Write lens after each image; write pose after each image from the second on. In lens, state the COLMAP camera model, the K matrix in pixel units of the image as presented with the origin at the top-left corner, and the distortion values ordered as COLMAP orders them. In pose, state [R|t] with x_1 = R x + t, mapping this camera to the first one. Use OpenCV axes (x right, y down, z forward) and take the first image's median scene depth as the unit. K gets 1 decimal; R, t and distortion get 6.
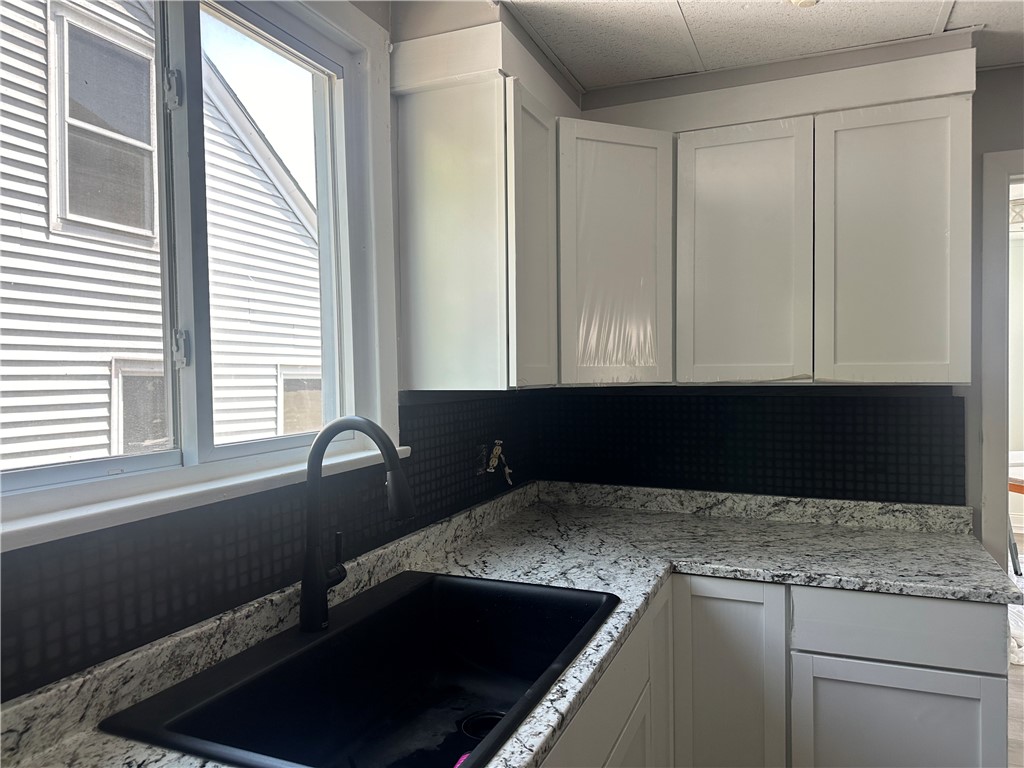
lens RADIAL K [[704.3, 0, 512.0], [0, 704.3, 384.0], [0, 0, 1]] dist [0.003023, -0.069893]
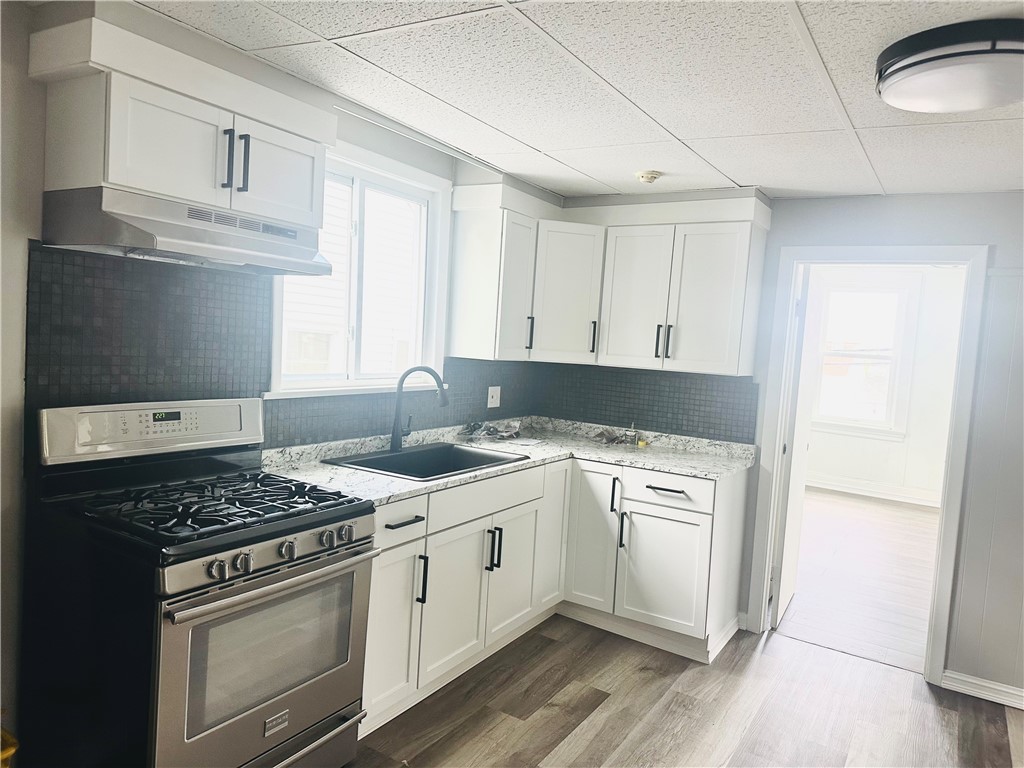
lens RADIAL K [[704.3, 0, 512.0], [0, 704.3, 384.0], [0, 0, 1]] dist [0.003023, -0.069893]
pose [[0.985367, 0.078458, -0.151316, 0.356783], [-0.072107, 0.996288, 0.047022, -0.023210], [0.154443, -0.035423, 0.987366, -1.024241]]
